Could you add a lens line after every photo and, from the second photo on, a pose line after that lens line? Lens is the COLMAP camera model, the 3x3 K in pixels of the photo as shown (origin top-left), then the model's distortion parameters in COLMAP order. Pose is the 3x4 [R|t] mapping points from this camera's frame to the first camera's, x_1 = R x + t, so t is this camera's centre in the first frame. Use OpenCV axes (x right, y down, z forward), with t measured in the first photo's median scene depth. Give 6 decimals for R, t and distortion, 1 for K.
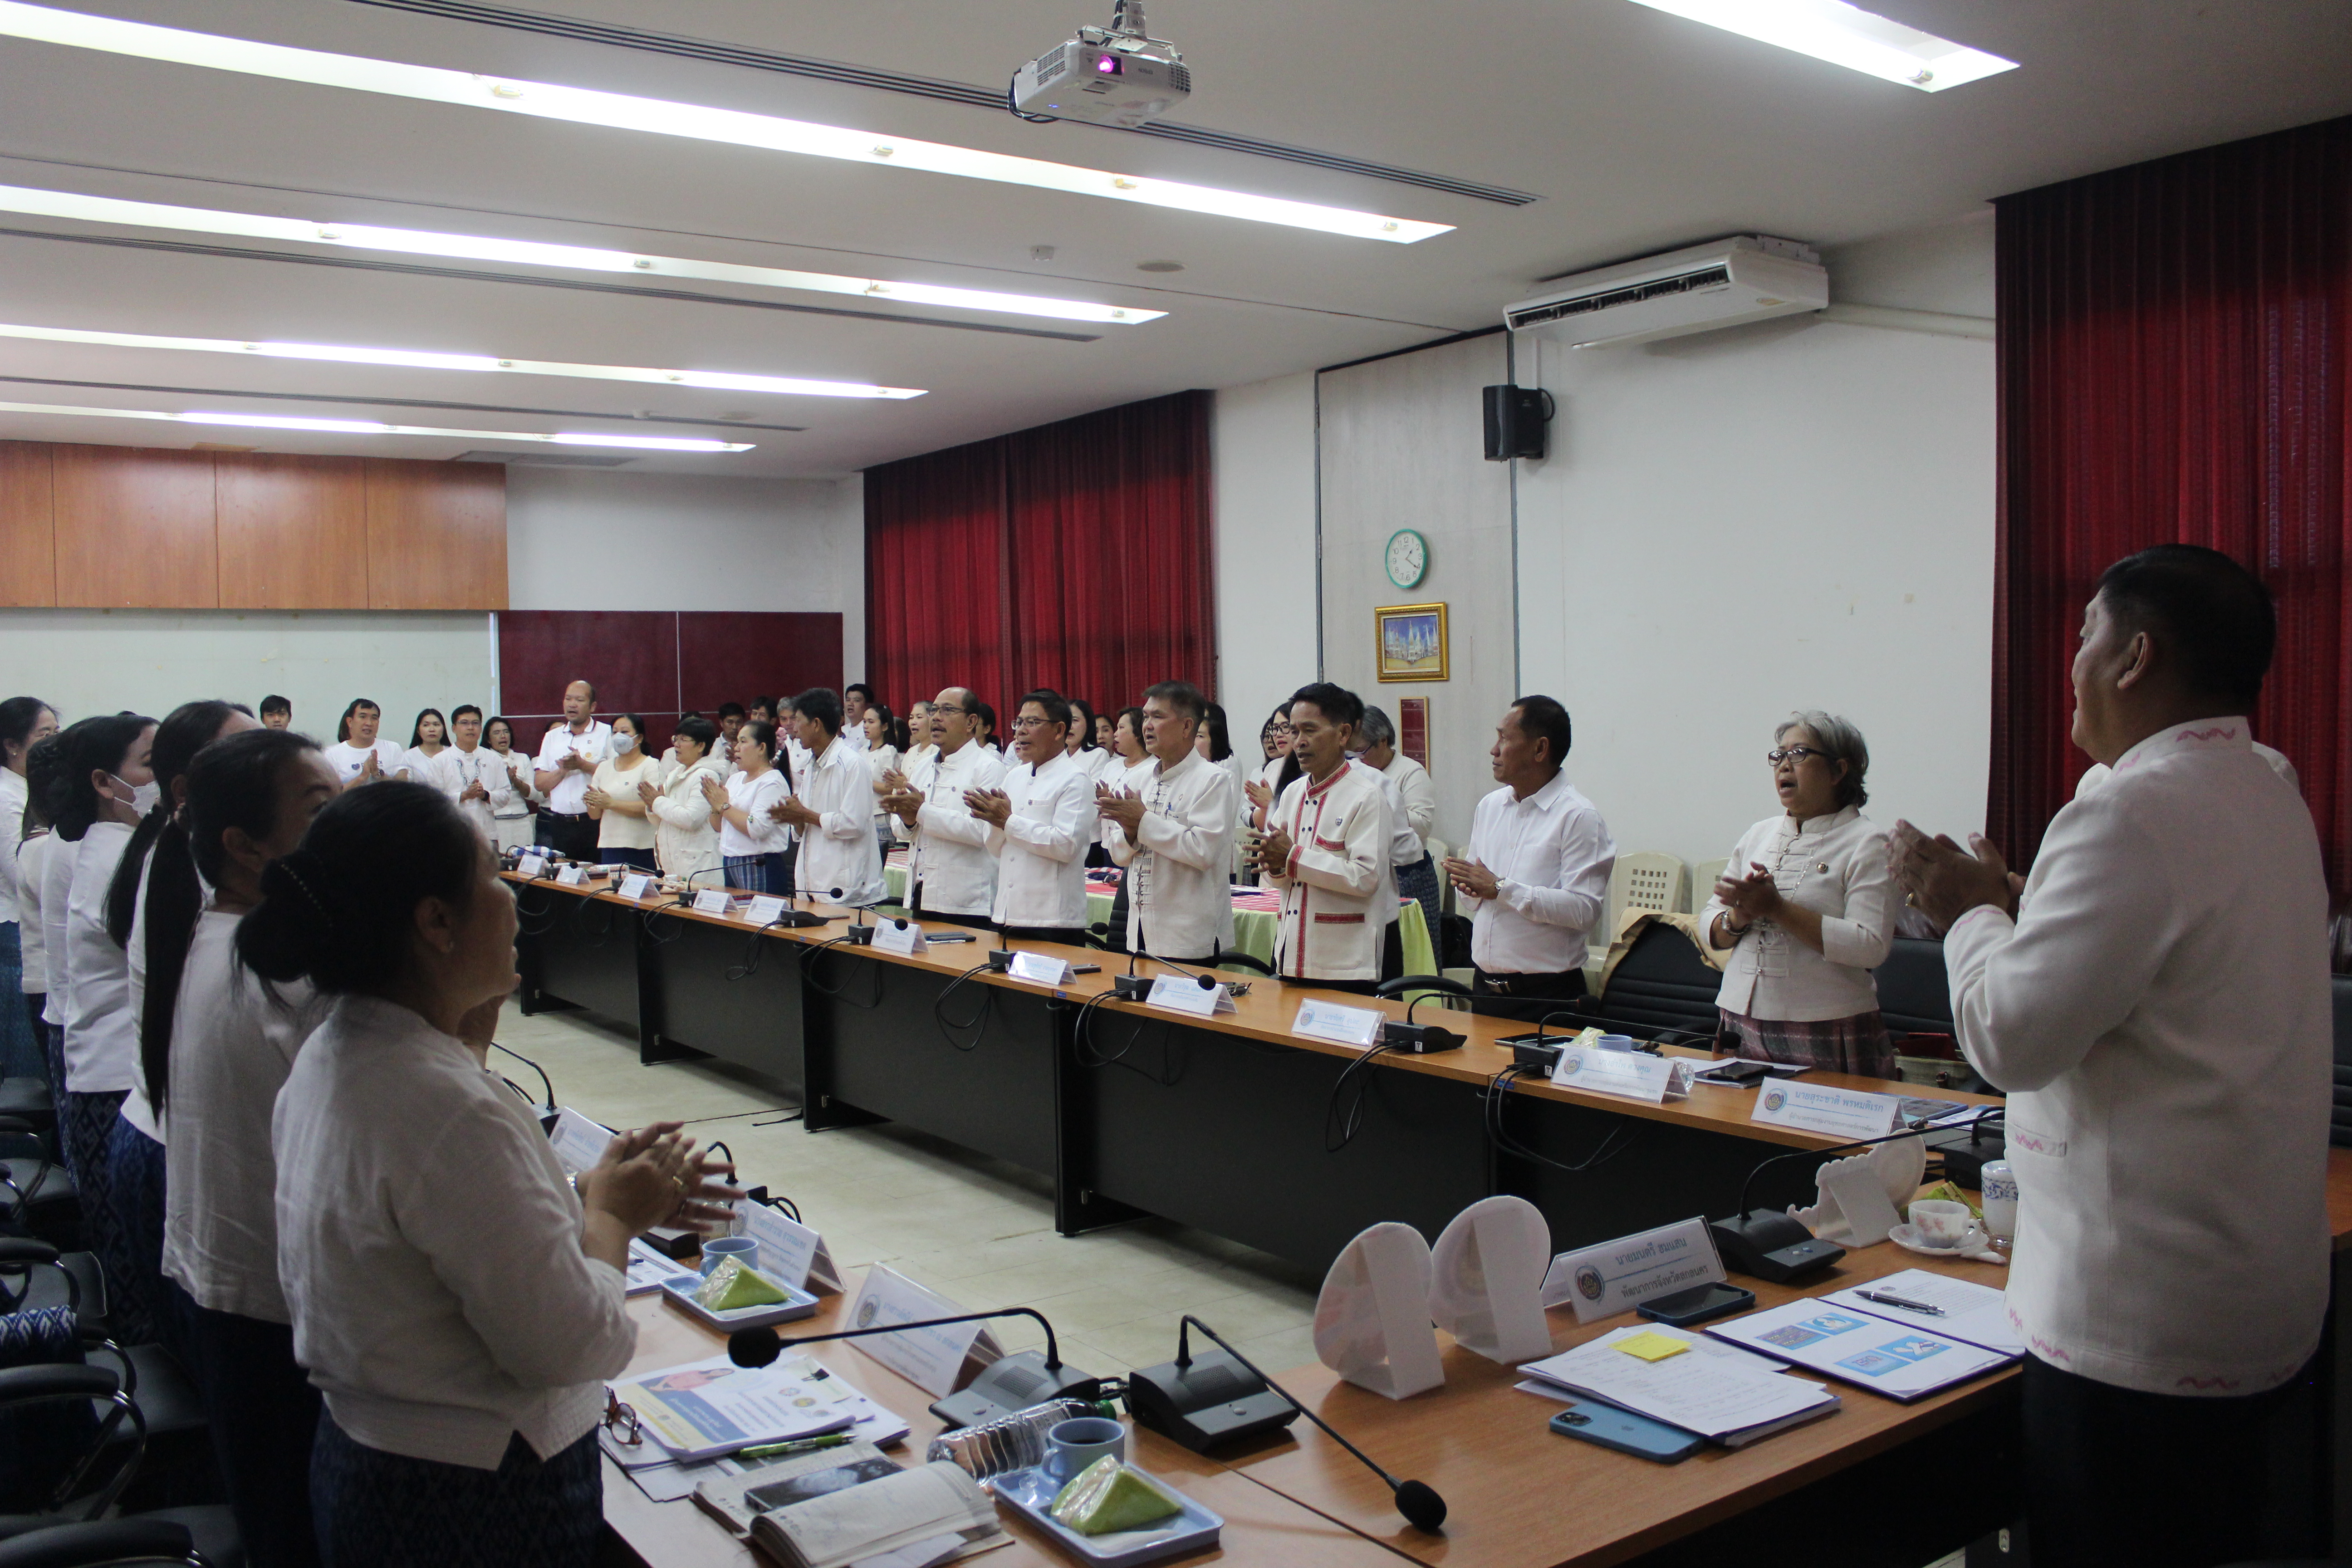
lens RADIAL K [[1960.7, 0, 1176.0], [0, 1960.7, 784.0], [0, 0, 1]] dist [-0.104849, -0.003266]
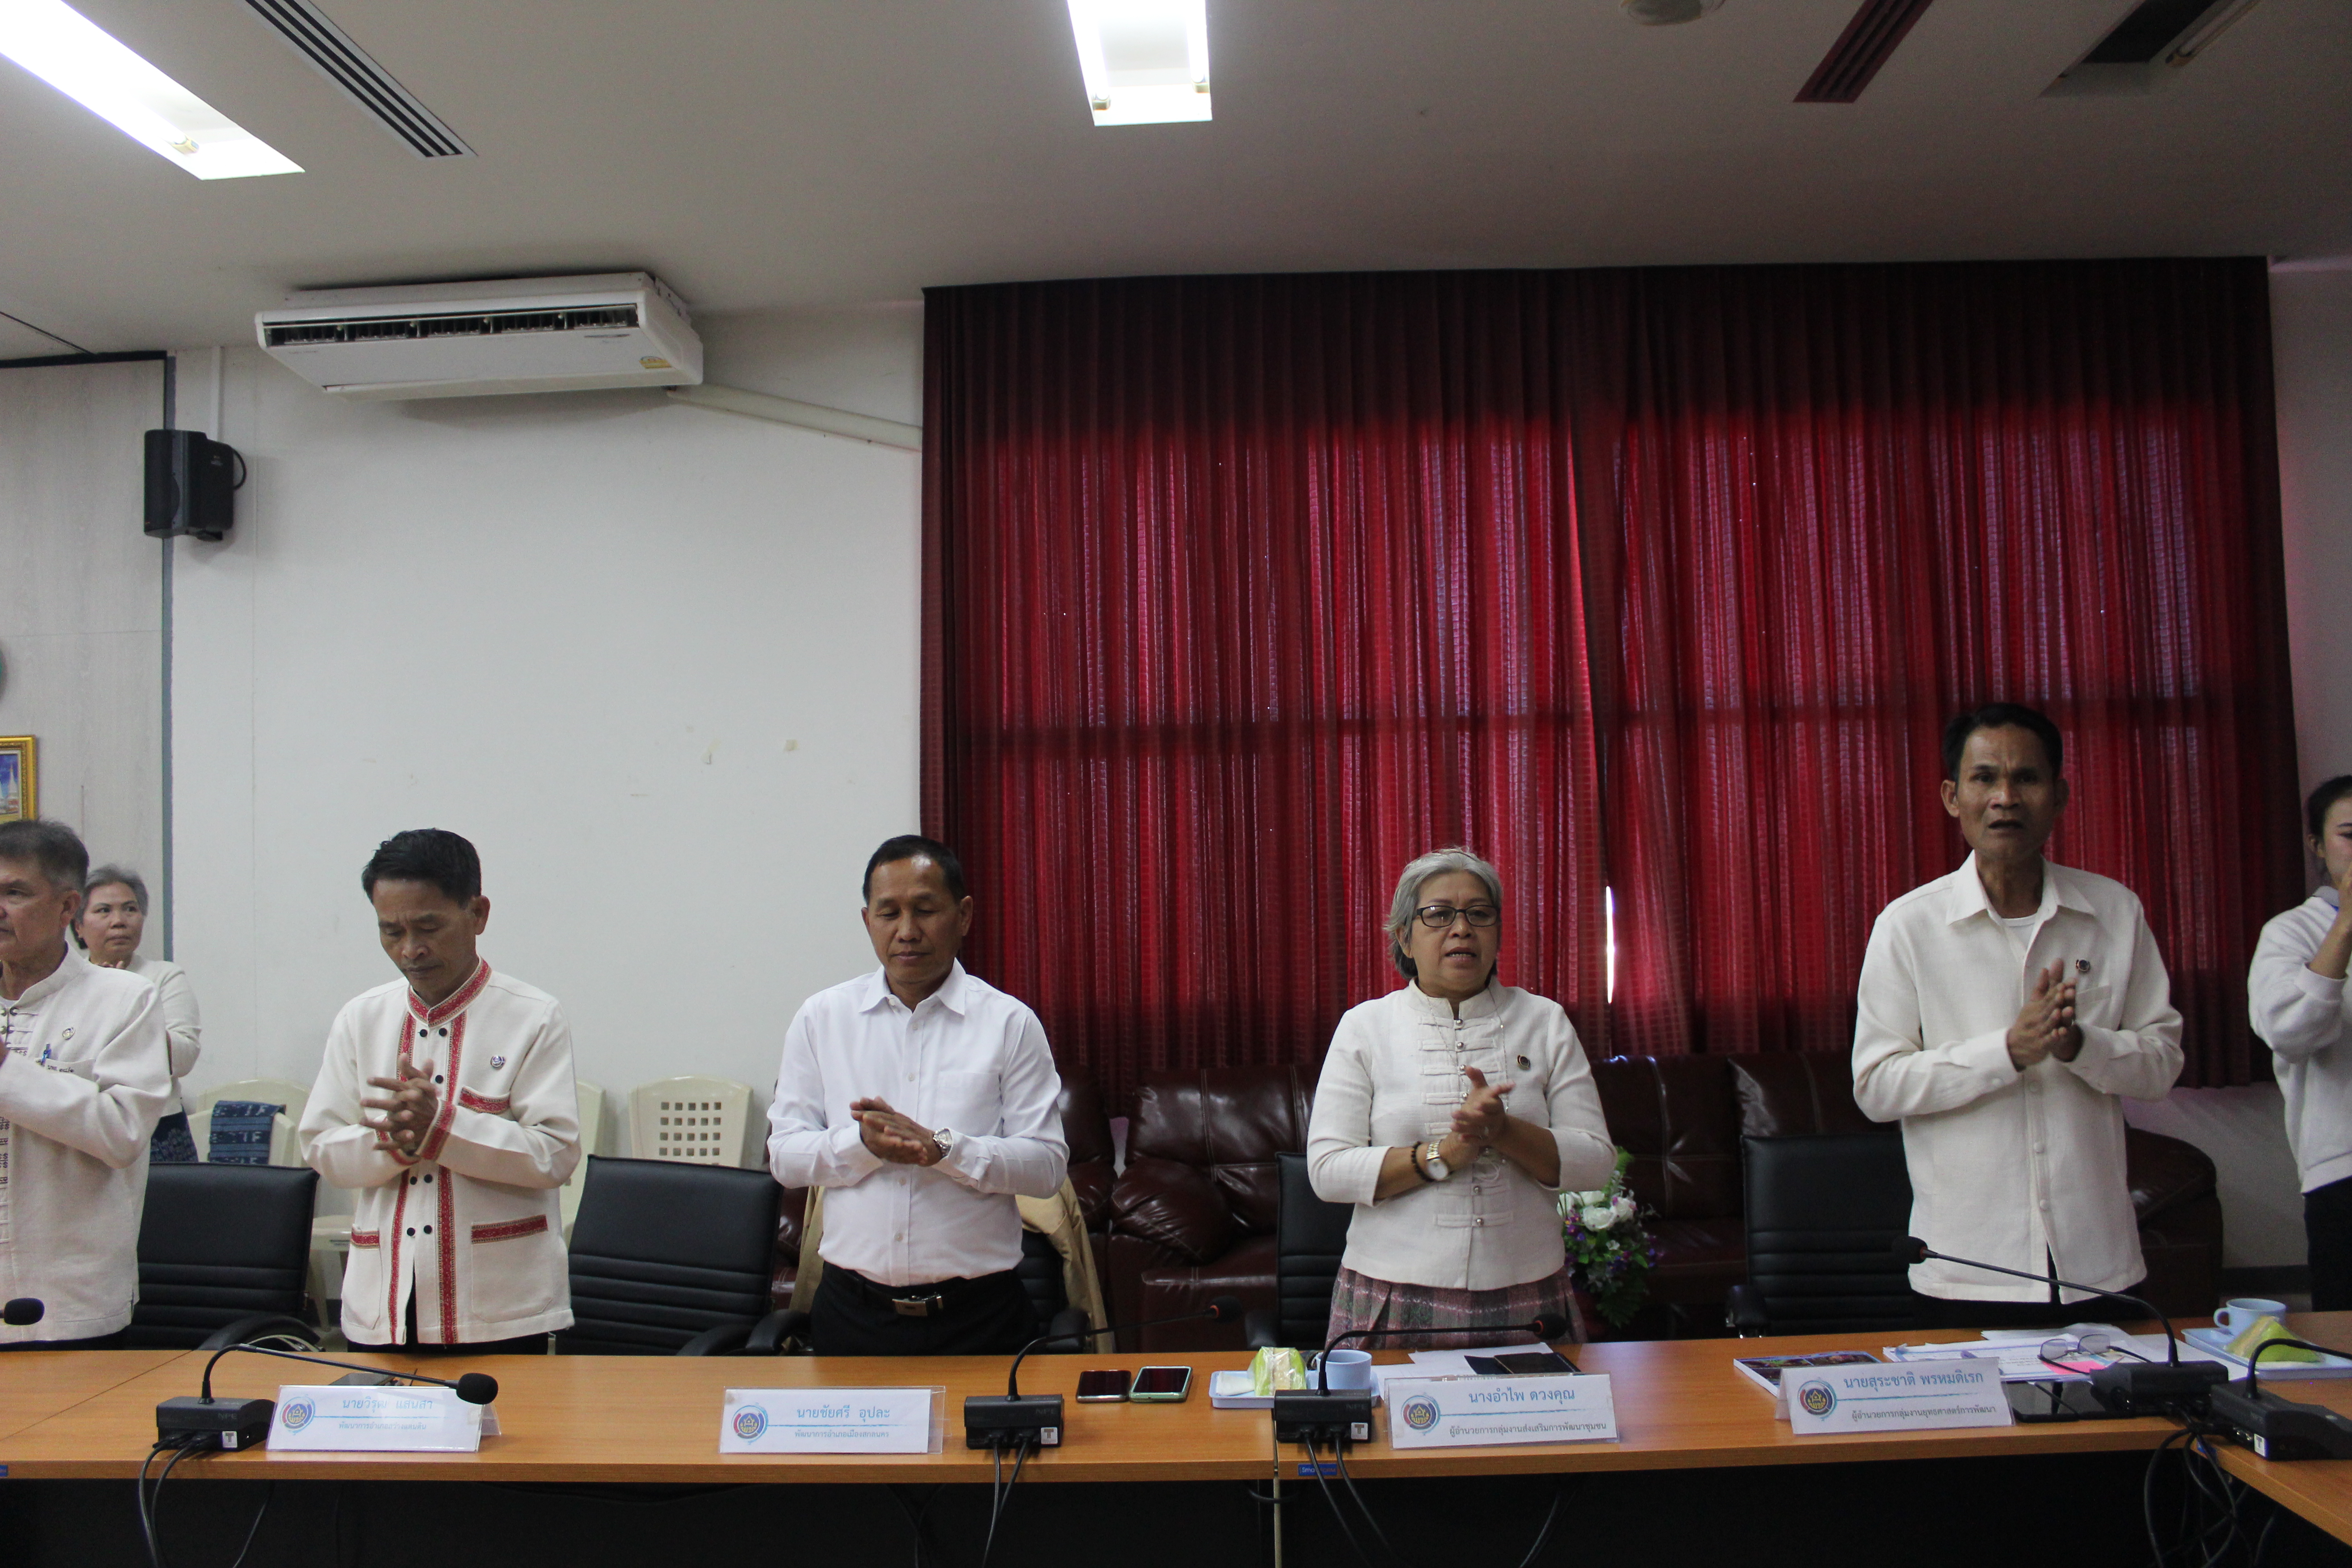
lens RADIAL K [[1960.7, 0, 1176.0], [0, 1960.7, 784.0], [0, 0, 1]] dist [-0.104849, -0.003266]
pose [[0.606081, 0.034903, 0.794637, -0.228786], [0.046368, 0.995787, -0.079103, -0.007194], [-0.794051, 0.084789, 0.601909, 0.447742]]
